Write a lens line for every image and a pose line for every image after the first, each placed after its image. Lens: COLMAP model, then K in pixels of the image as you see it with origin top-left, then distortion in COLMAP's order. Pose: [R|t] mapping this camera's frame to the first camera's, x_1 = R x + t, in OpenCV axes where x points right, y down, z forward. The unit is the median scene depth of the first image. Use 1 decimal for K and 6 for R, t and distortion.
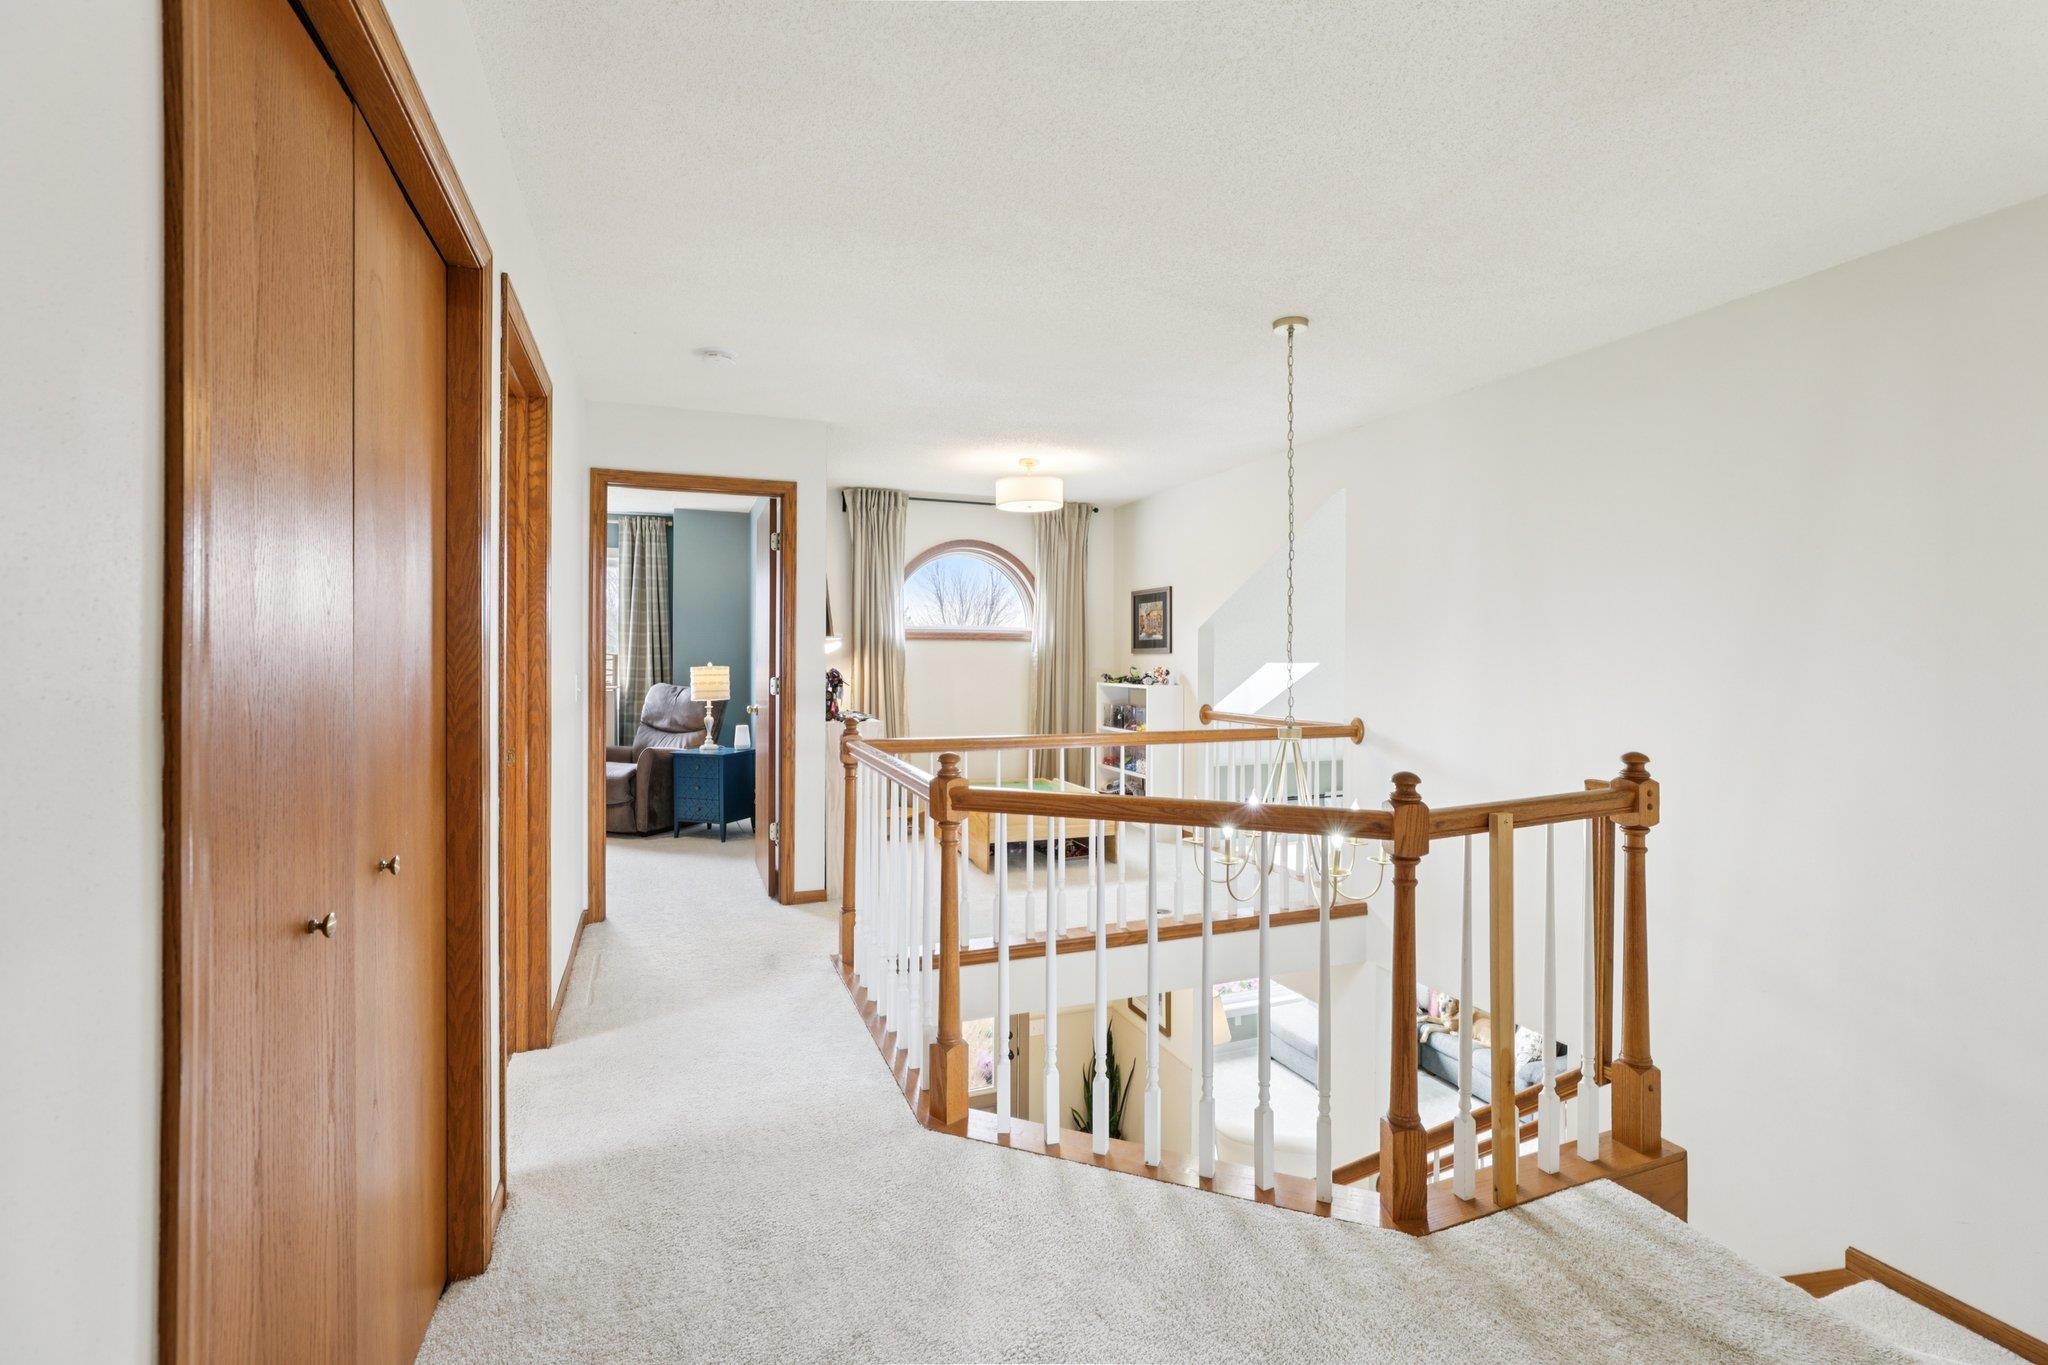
lens RADIAL K [[941.2, 0, 1028.4], [0, 941.2, 651.8], [0, 0, 1]] dist [-0.036133, -0.000034]
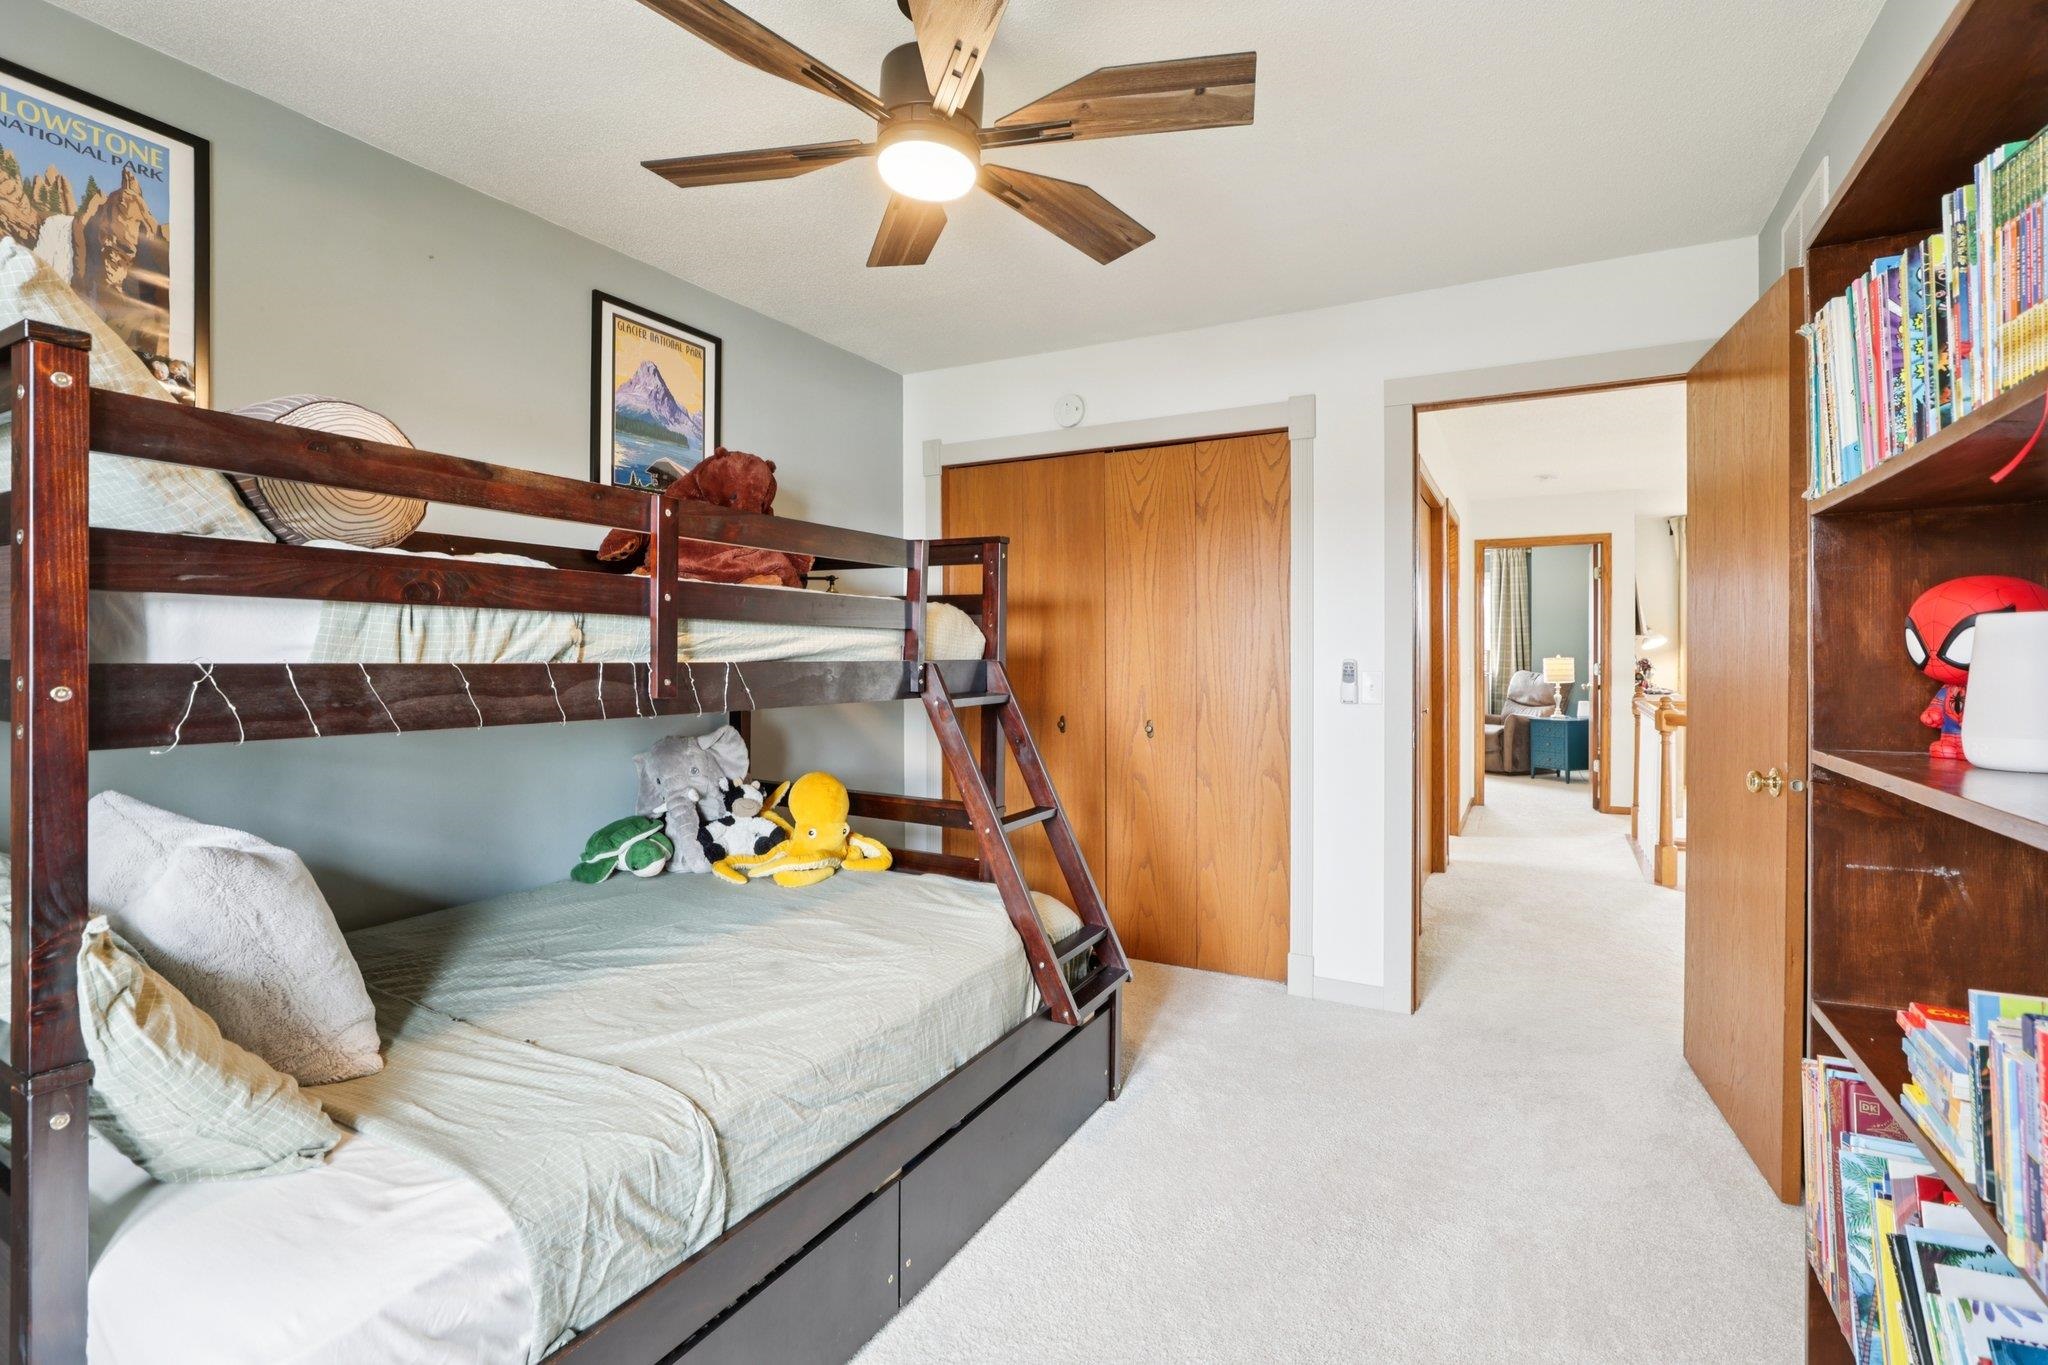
lens RADIAL K [[941.2, 0, 1028.4], [0, 941.2, 651.8], [0, 0, 1]] dist [-0.036133, -0.000034]
pose [[0.645076, -0.002647, -0.764114, 0.197871], [0.003974, 0.999992, -0.000109, 0.003486], [0.764108, -0.002966, 0.645082, -0.466675]]
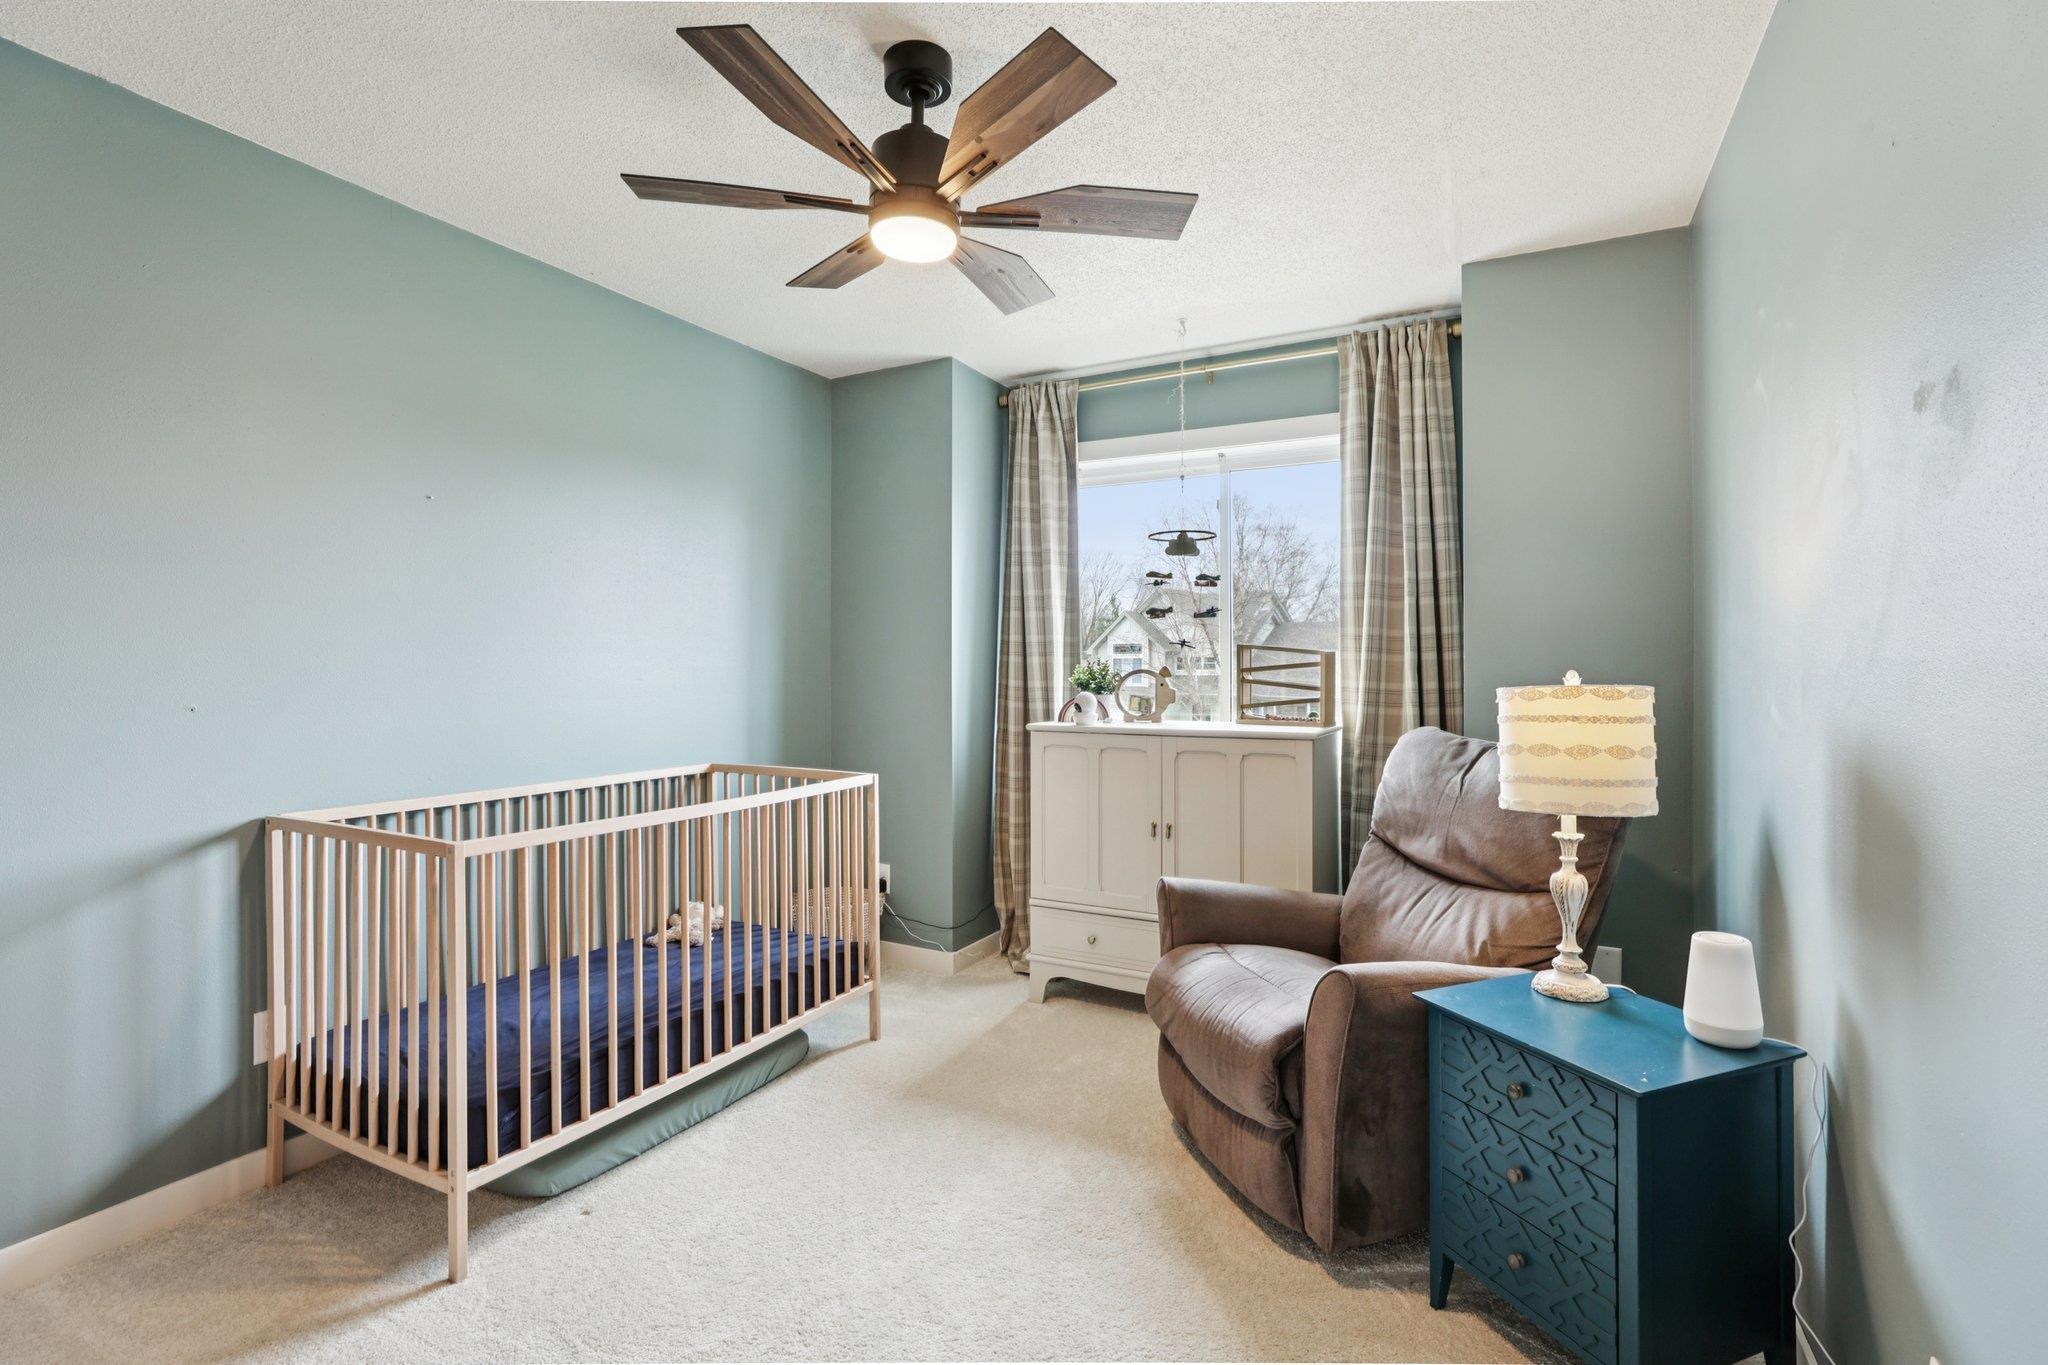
lens RADIAL K [[941.2, 0, 1028.4], [0, 941.2, 651.8], [0, 0, 1]] dist [-0.036133, -0.000034]
pose [[0.658570, -0.009307, -0.752462, -0.236614], [0.003384, 0.999950, -0.009406, 0.007084], [0.752512, 0.003648, 0.658568, 0.691785]]
